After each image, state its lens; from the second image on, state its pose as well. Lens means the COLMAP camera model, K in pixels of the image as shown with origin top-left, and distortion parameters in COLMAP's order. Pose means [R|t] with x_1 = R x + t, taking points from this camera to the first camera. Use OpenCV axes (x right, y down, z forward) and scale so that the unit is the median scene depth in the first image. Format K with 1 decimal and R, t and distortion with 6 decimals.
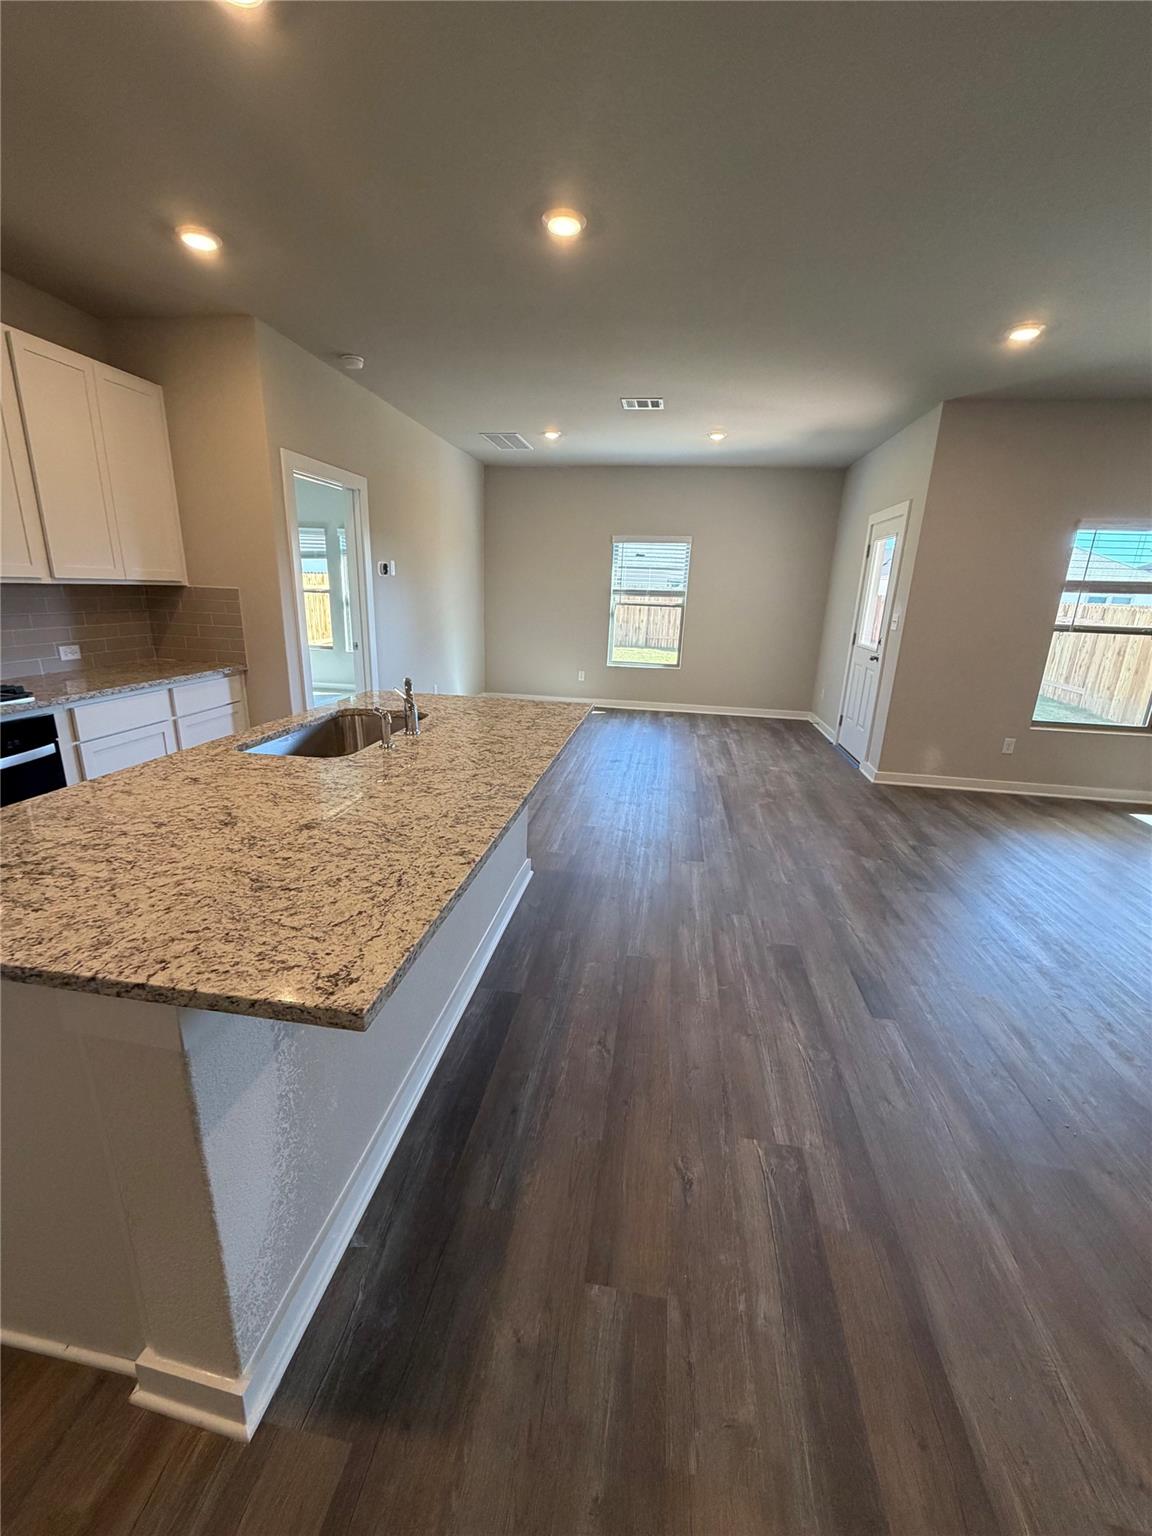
lens RADIAL K [[612.9, 0, 575.7], [0, 612.9, 764.7], [0, 0, 1]] dist [0.000478, -0.000261]
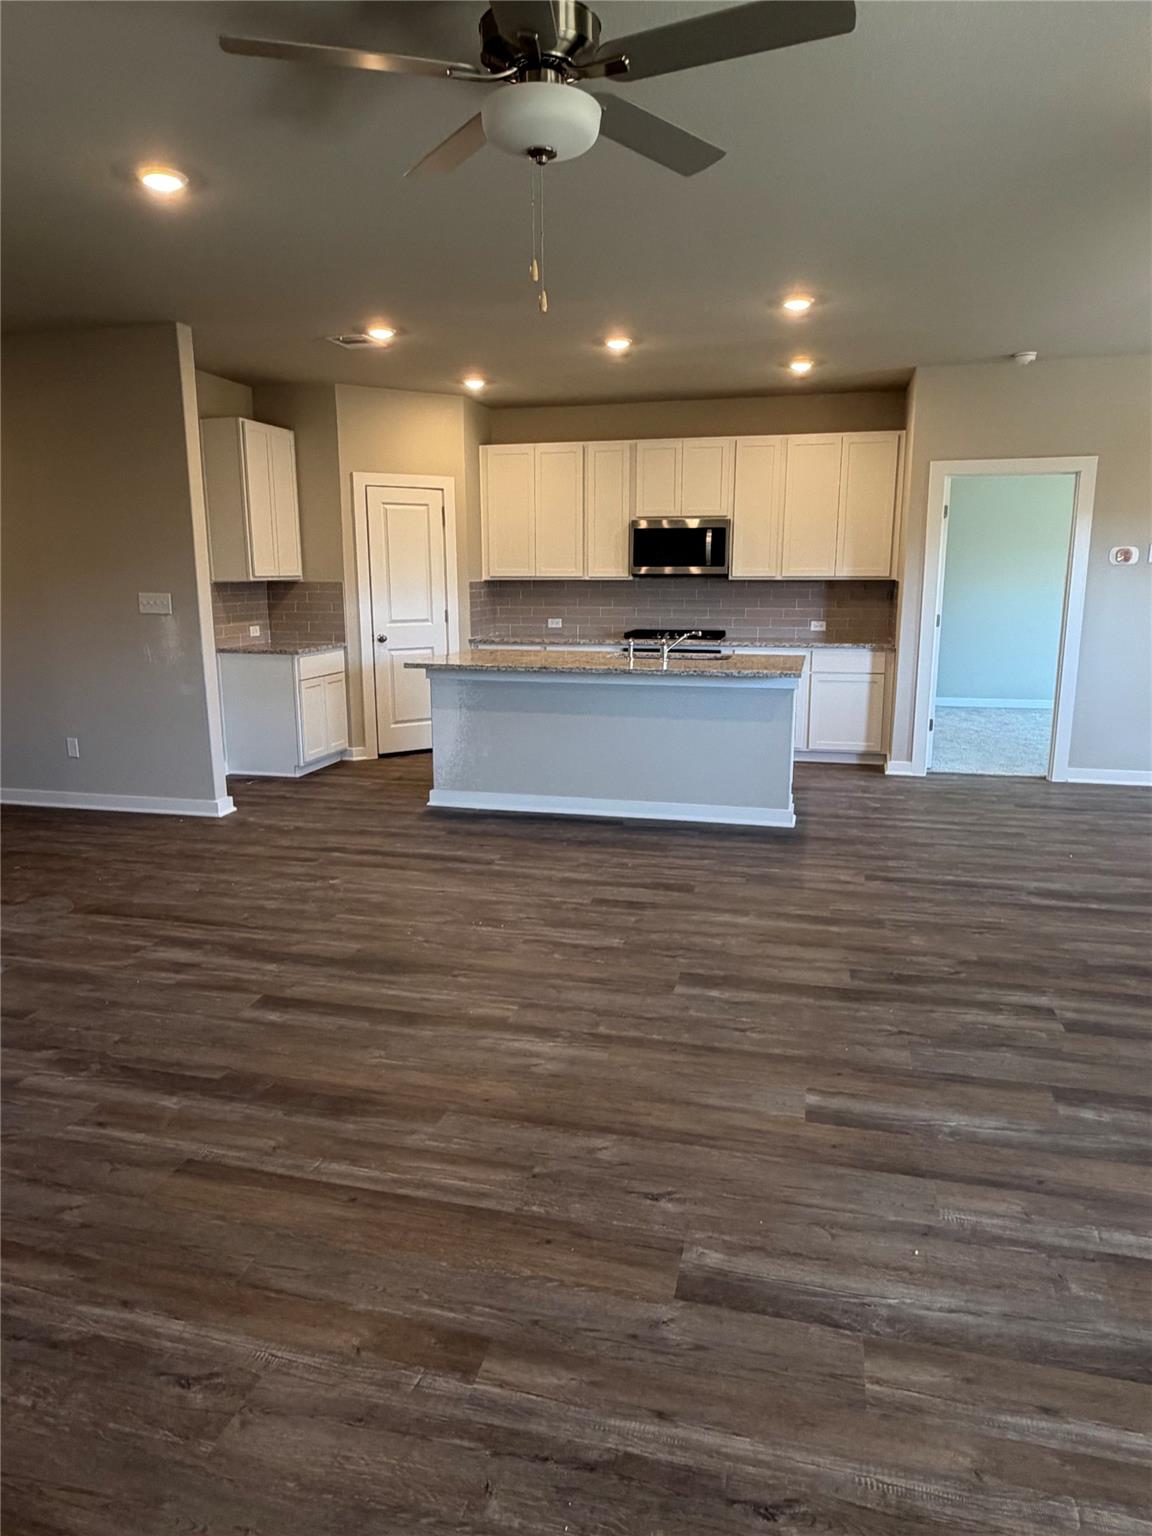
lens RADIAL K [[952.0, 0, 572.4], [0, 952.0, 774.5], [0, 0, 1]] dist [-0.006482, -0.000691]
pose [[-0.096654, 0.171563, -0.980420, 1.849992], [-0.277057, 0.941463, 0.192060, -0.146320], [0.955980, 0.290196, -0.043463, 0.763879]]
